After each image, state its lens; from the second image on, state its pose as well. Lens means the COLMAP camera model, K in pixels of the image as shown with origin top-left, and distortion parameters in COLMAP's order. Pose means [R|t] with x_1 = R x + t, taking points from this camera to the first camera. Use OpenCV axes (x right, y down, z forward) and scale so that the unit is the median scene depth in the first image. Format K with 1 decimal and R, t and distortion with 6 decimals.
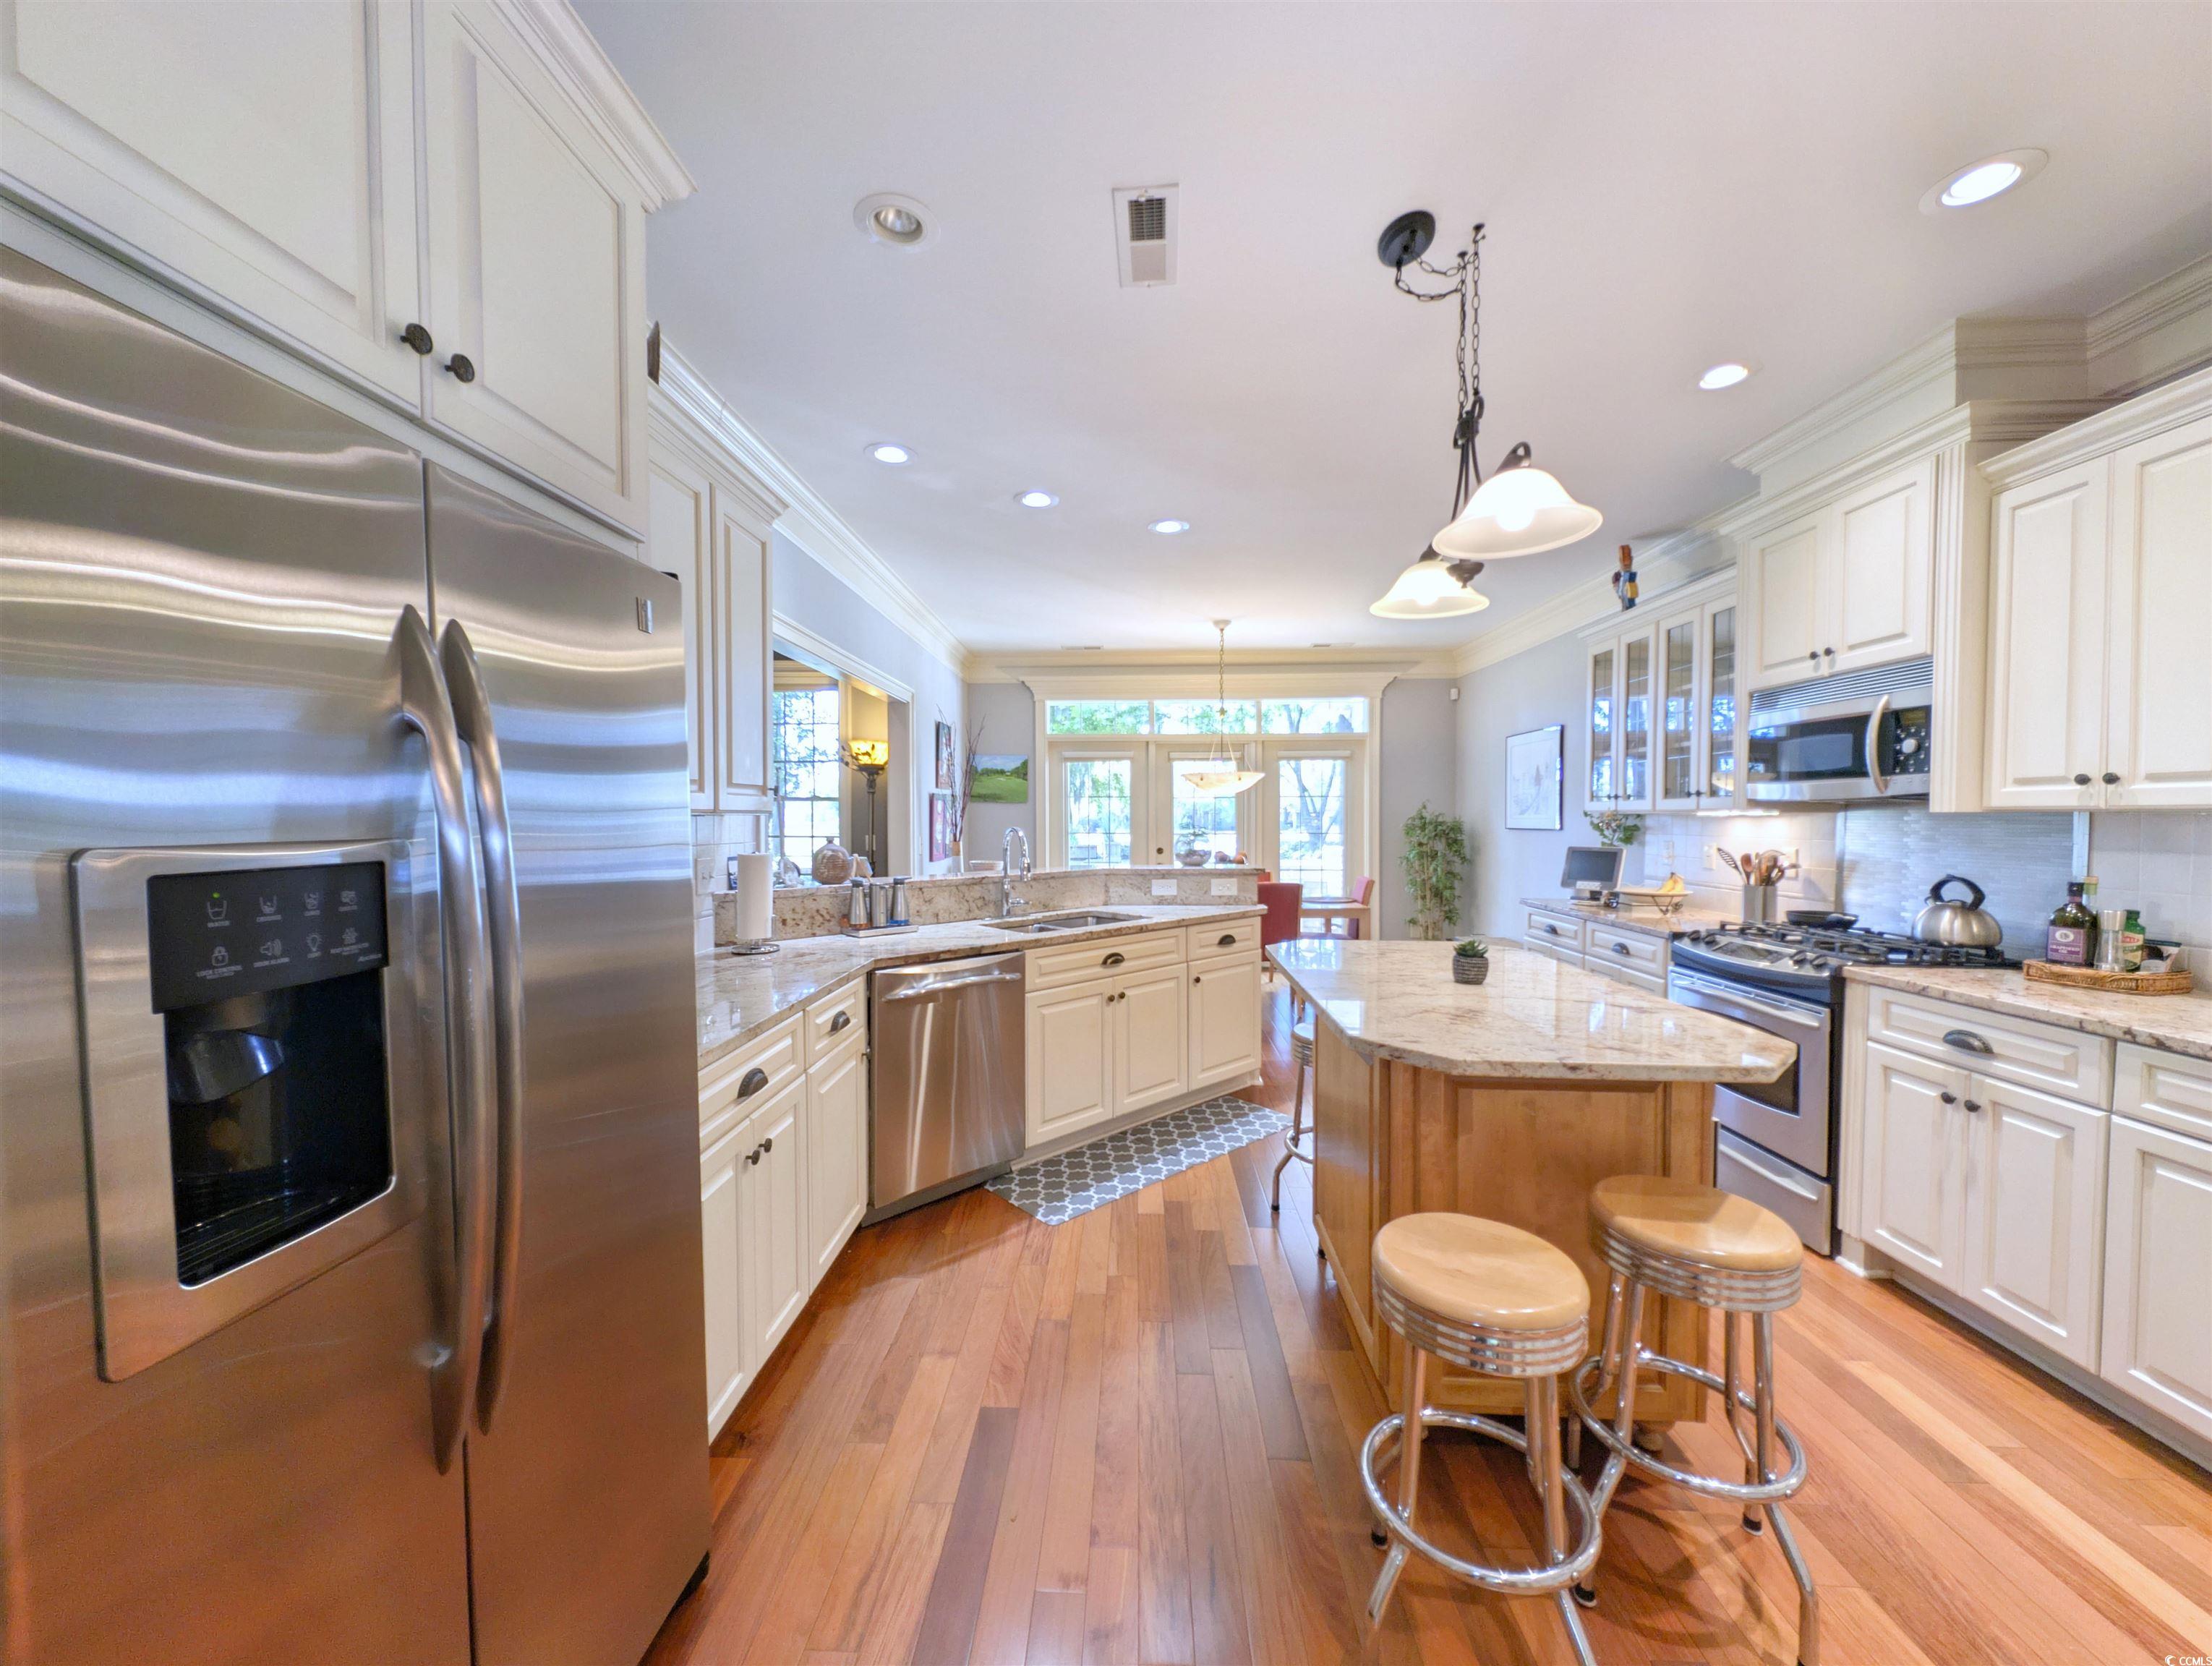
lens RADIAL K [[832.3, 0, 1097.7], [0, 832.3, 832.4], [0, 0, 1]] dist [0.008086, -0.001064]
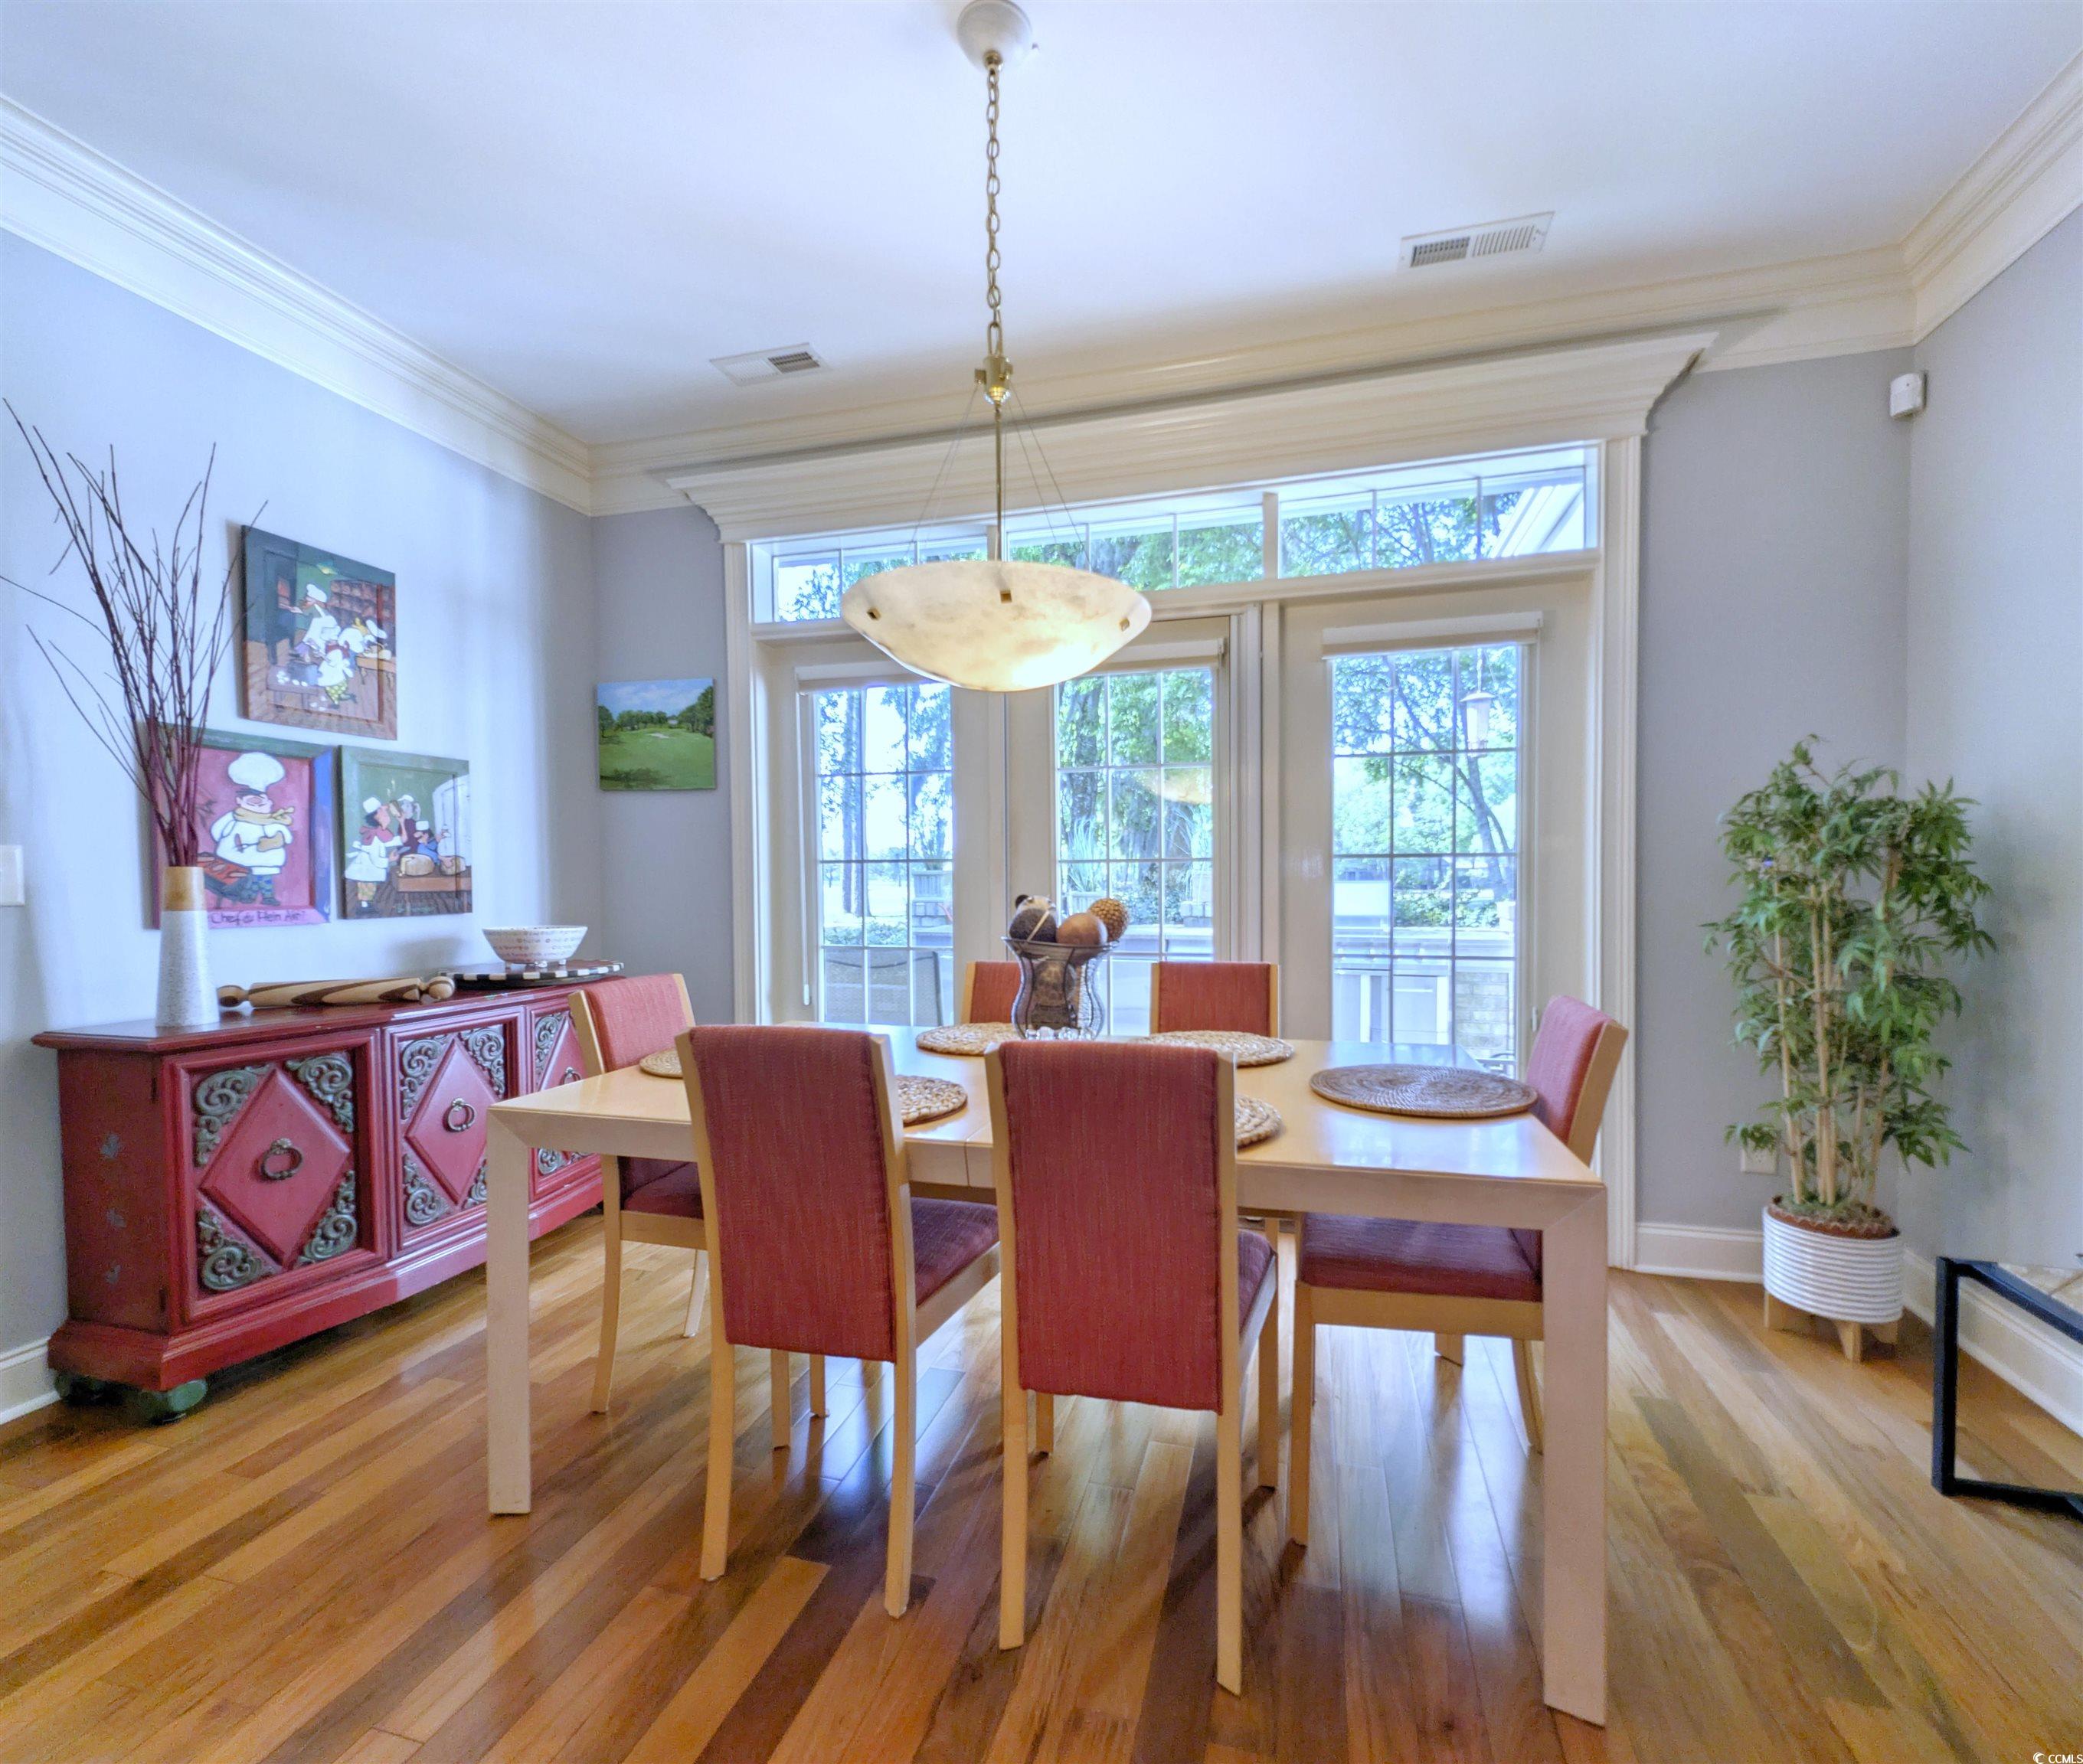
lens RADIAL K [[971.3, 0, 1048.2], [0, 971.3, 888.8], [0, 0, 1]] dist [-0.001354, -0.000016]
pose [[0.977859, -0.001346, -0.209259, 0.191818], [0.000759, 0.999996, -0.002884, 0.016958], [0.209262, 0.002662, 0.977856, 0.578626]]
